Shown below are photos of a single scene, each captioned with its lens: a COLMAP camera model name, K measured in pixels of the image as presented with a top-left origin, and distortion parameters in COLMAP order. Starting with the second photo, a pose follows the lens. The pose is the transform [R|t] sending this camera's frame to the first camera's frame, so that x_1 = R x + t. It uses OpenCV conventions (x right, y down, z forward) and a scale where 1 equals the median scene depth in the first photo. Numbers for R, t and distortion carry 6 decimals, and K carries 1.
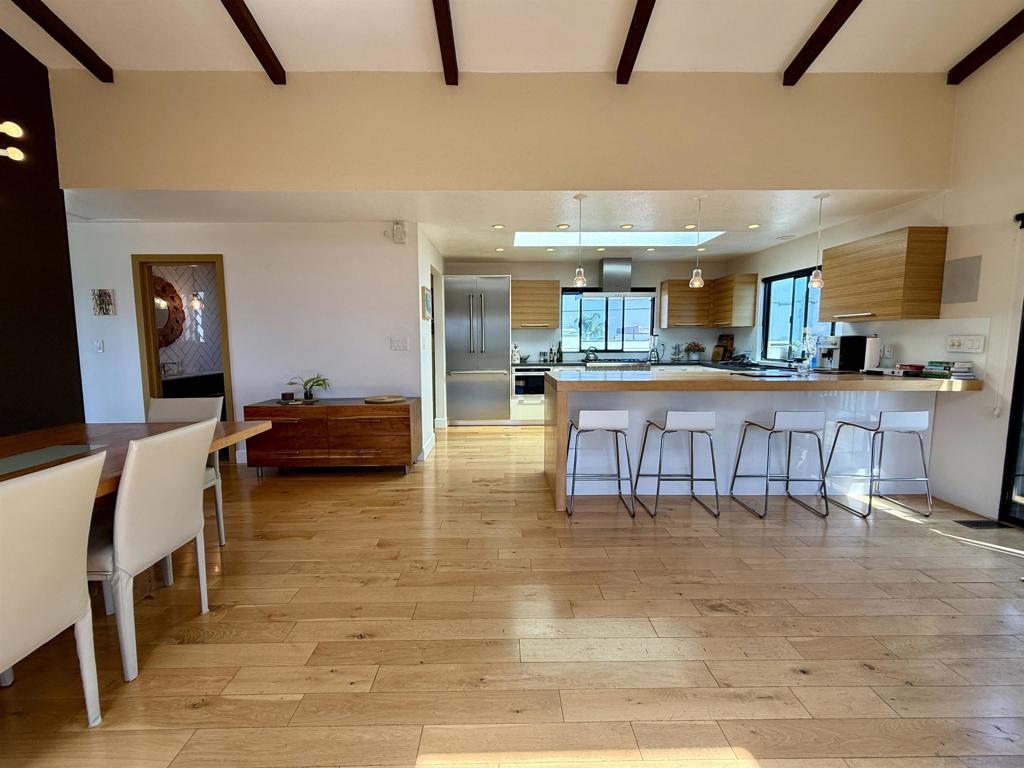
lens RADIAL K [[410.6, 0, 509.5], [0, 410.6, 380.6], [0, 0, 1]] dist [0.003114, 0.000375]
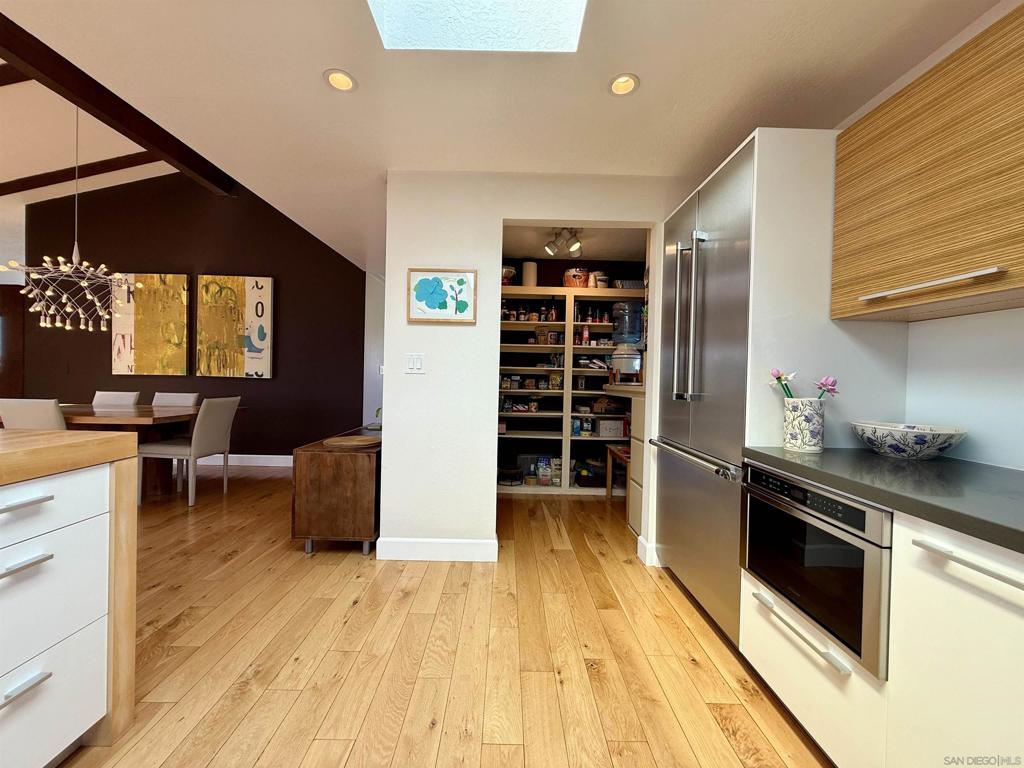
lens RADIAL K [[410.6, 0, 509.5], [0, 410.6, 380.6], [0, 0, 1]] dist [0.003114, 0.000375]
pose [[-0.009363, 0.016800, -0.999815, 0.512684], [-0.124036, 0.992117, 0.017832, -0.130493], [0.992233, 0.124180, -0.007205, 1.589402]]
